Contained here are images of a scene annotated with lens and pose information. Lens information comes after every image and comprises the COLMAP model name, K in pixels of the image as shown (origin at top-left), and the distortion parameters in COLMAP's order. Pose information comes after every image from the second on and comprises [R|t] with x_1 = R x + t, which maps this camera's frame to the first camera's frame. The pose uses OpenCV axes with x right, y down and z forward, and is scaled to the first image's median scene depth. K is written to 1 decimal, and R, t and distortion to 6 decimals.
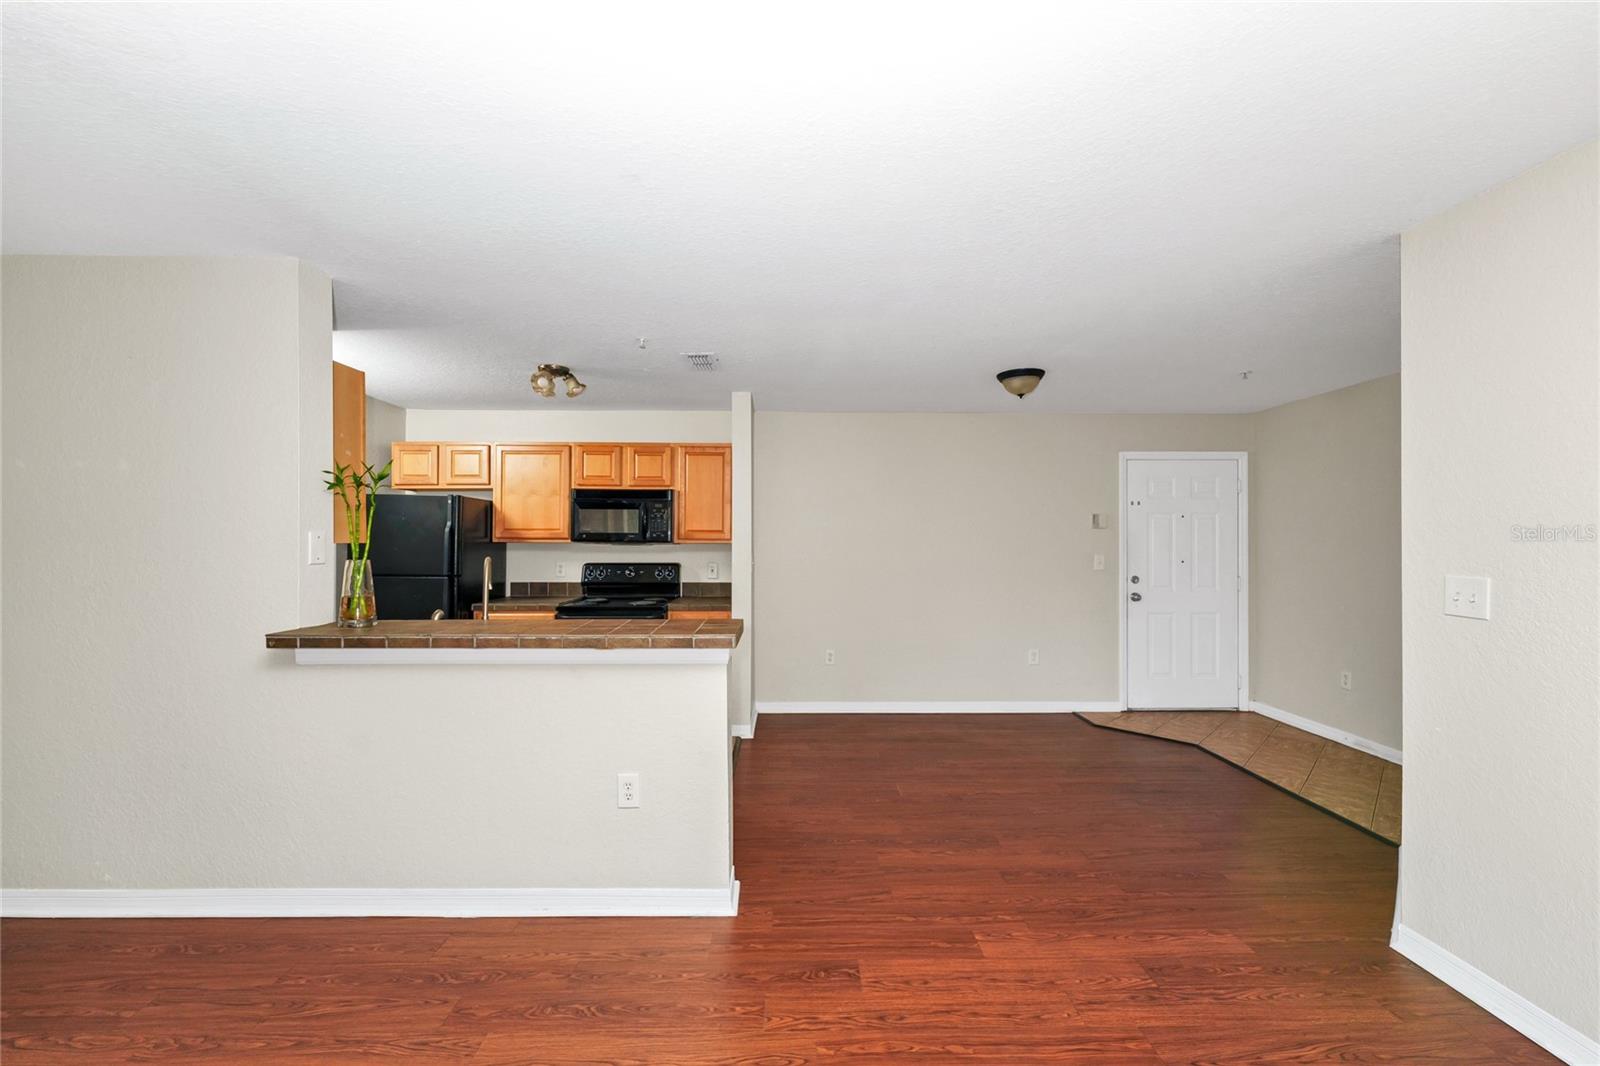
lens RADIAL K [[637.0, 0, 796.7], [0, 637.0, 537.9], [0, 0, 1]] dist [-0.002037, -0.000291]
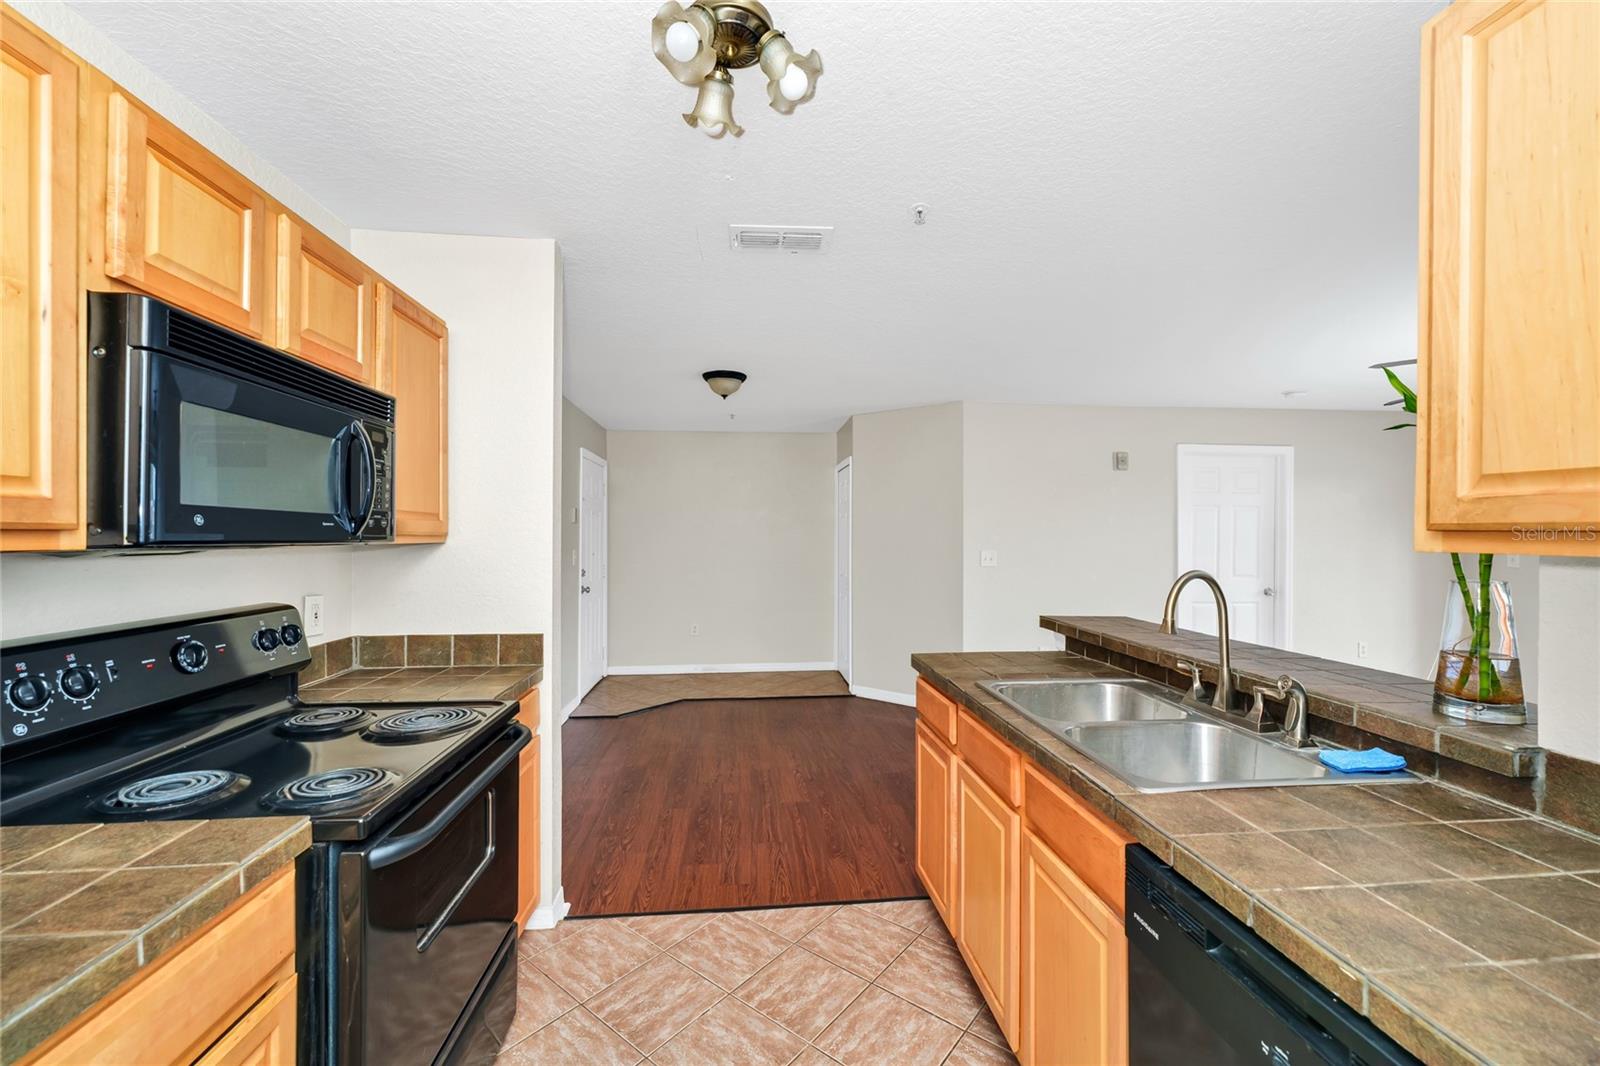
lens RADIAL K [[637.0, 0, 796.7], [0, 637.0, 537.9], [0, 0, 1]] dist [-0.002037, -0.000291]
pose [[-0.081393, -0.002053, 0.996680, -0.571559], [-0.006004, 0.999981, 0.001570, 0.001559], [-0.996664, -0.005856, -0.081403, 0.786200]]
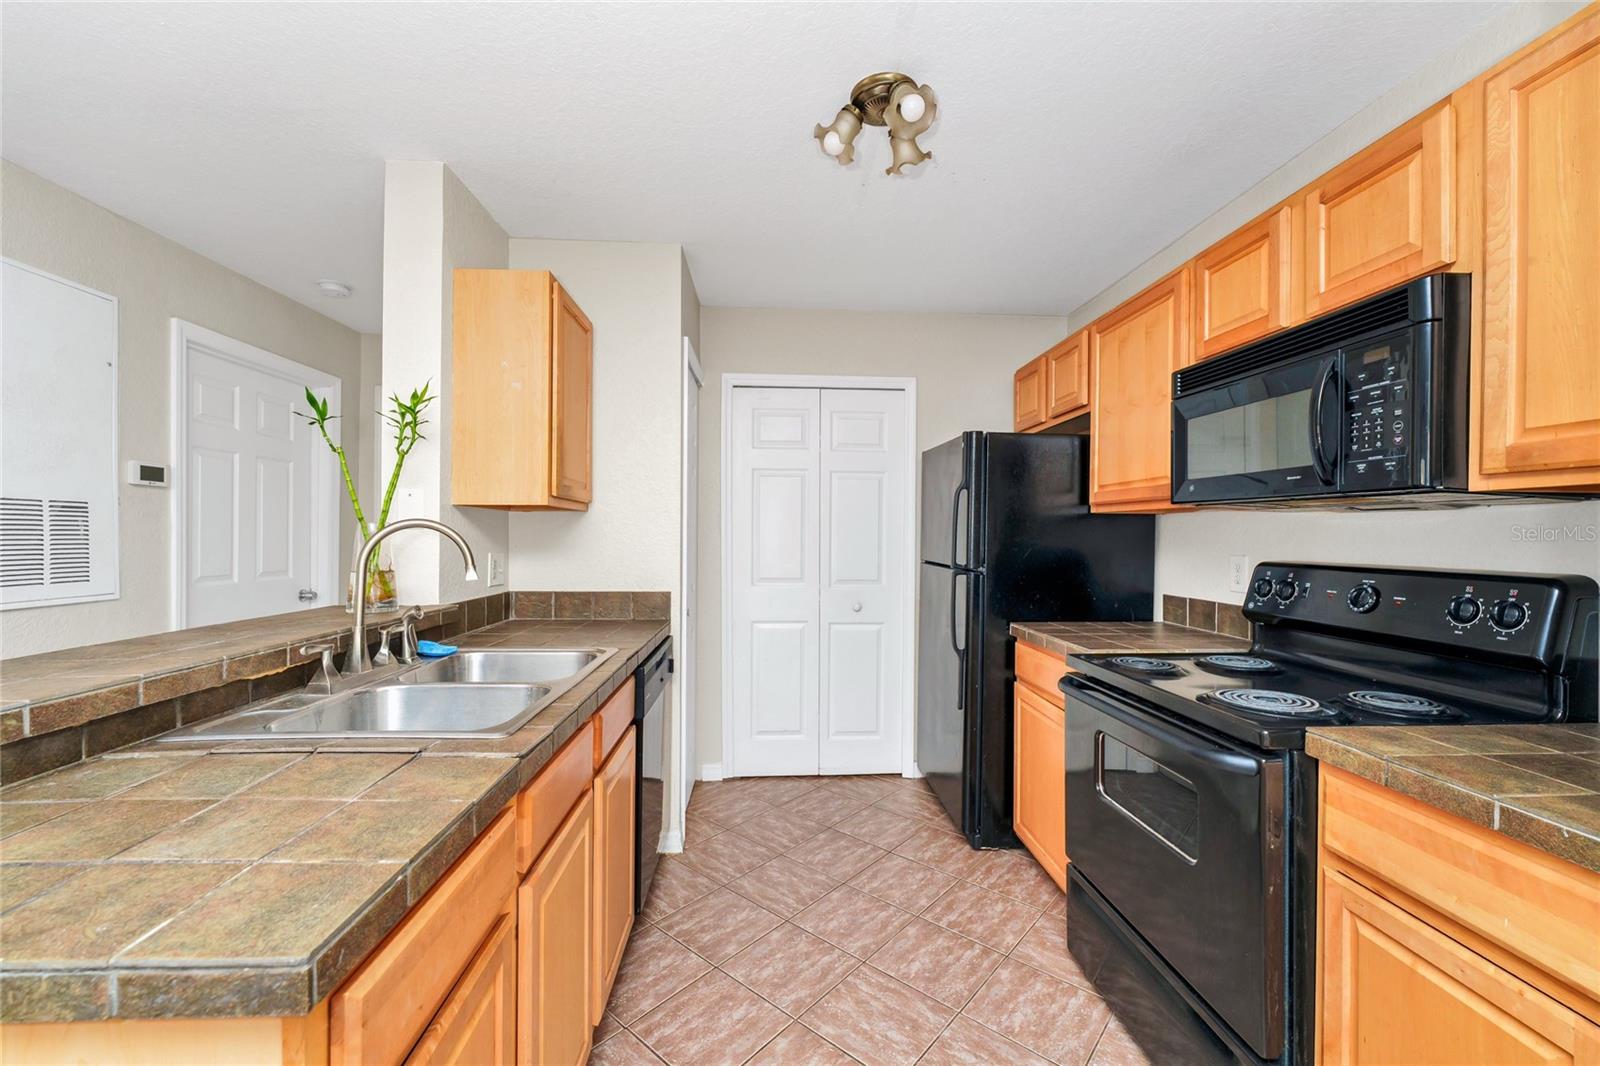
lens RADIAL K [[637.0, 0, 796.7], [0, 637.0, 537.9], [0, 0, 1]] dist [-0.002037, -0.000291]
pose [[0.047522, 0.004607, -0.998860, 0.038031], [0.000596, 0.999989, 0.004640, 0.024743], [0.998870, -0.000816, 0.047518, 0.733326]]
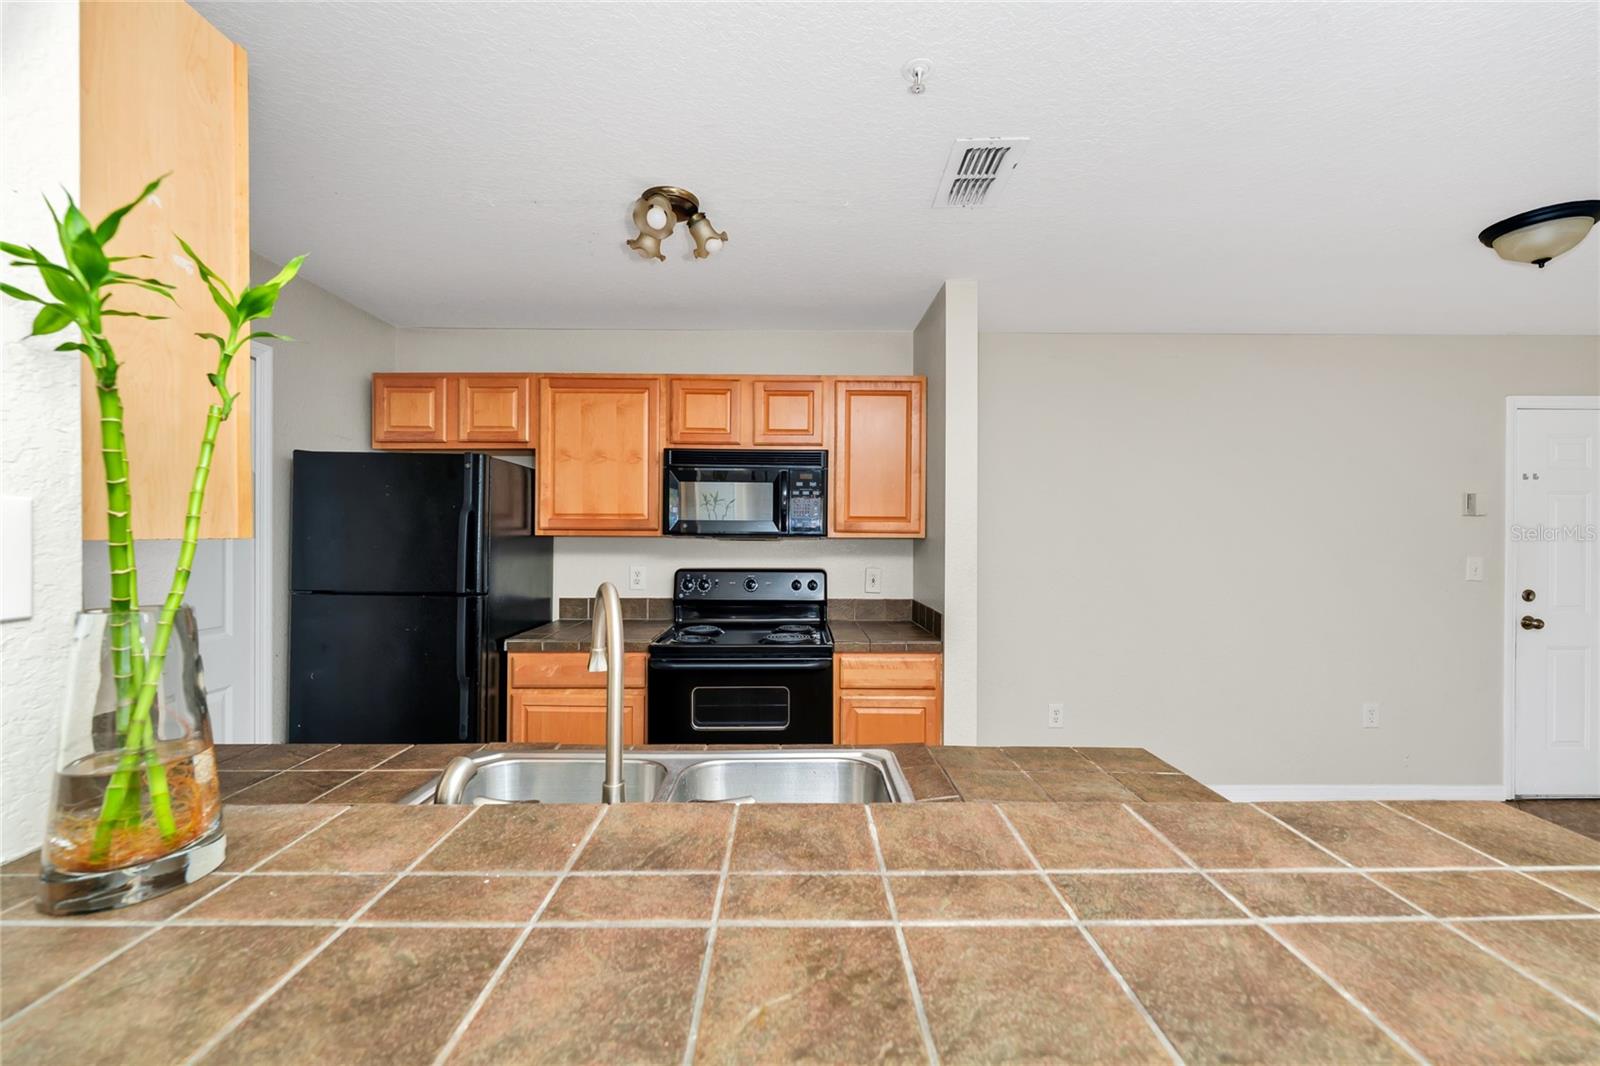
lens RADIAL K [[637.0, 0, 796.7], [0, 637.0, 537.9], [0, 0, 1]] dist [-0.002037, -0.000291]
pose [[0.999978, 0.001707, -0.006483, -0.218745], [-0.001641, 0.999946, 0.010237, 0.001975], [0.006500, -0.010226, 0.999927, 0.381684]]
